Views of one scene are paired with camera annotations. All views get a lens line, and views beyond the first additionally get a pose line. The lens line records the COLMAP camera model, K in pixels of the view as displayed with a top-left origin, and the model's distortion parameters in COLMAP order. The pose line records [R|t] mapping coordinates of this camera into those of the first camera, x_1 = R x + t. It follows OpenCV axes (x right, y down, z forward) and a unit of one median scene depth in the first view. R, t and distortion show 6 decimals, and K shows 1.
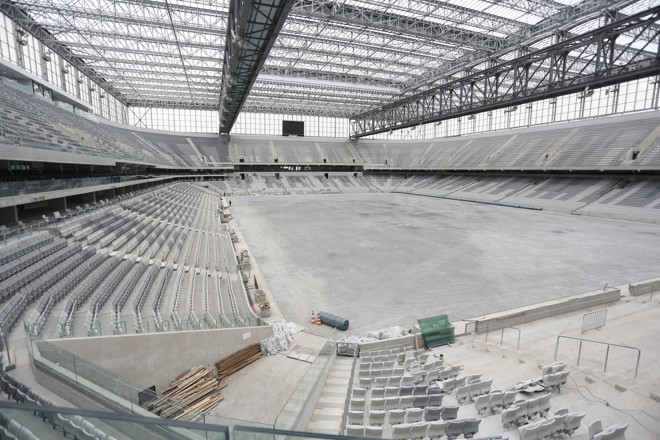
lens RADIAL K [[320.6, 0, 330.0], [0, 320.6, 218.4], [0, 0, 1]] dist [-0.074494, 0.032400]
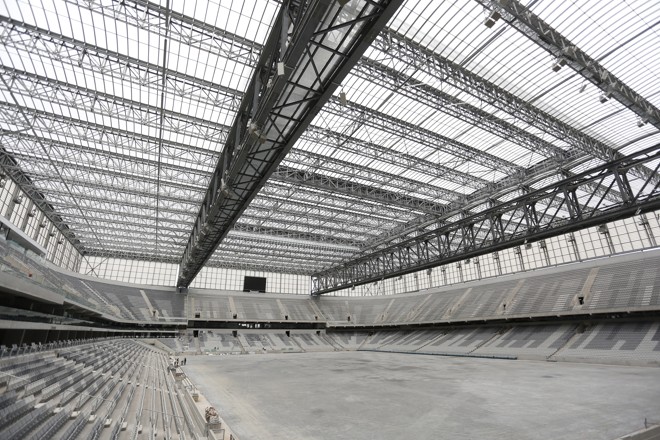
lens RADIAL K [[320.6, 0, 330.0], [0, 320.6, 218.4], [0, 0, 1]] dist [-0.074494, 0.032400]
pose [[0.991062, 0.033708, 0.129070, -0.032778], [0.031731, 0.880214, -0.473516, 0.022918], [-0.129570, 0.473379, 0.871277, 0.019869]]
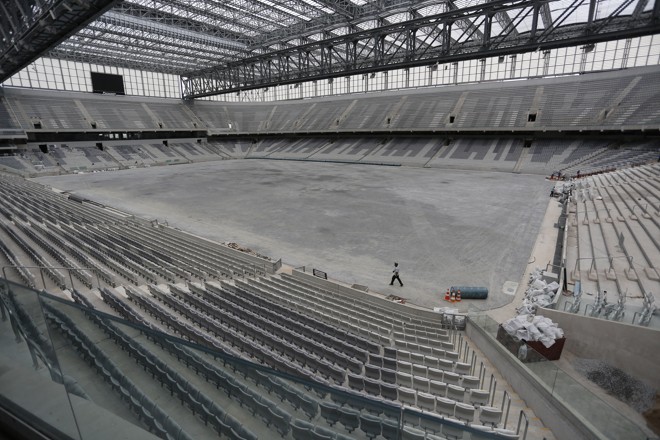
lens RADIAL K [[320.6, 0, 330.0], [0, 320.6, 218.4], [0, 0, 1]] dist [-0.074494, 0.032400]
pose [[0.842838, -0.149349, 0.517029, -0.169884], [0.093019, 0.986690, 0.133381, -0.013956], [-0.530067, -0.064325, 0.845512, 0.091621]]
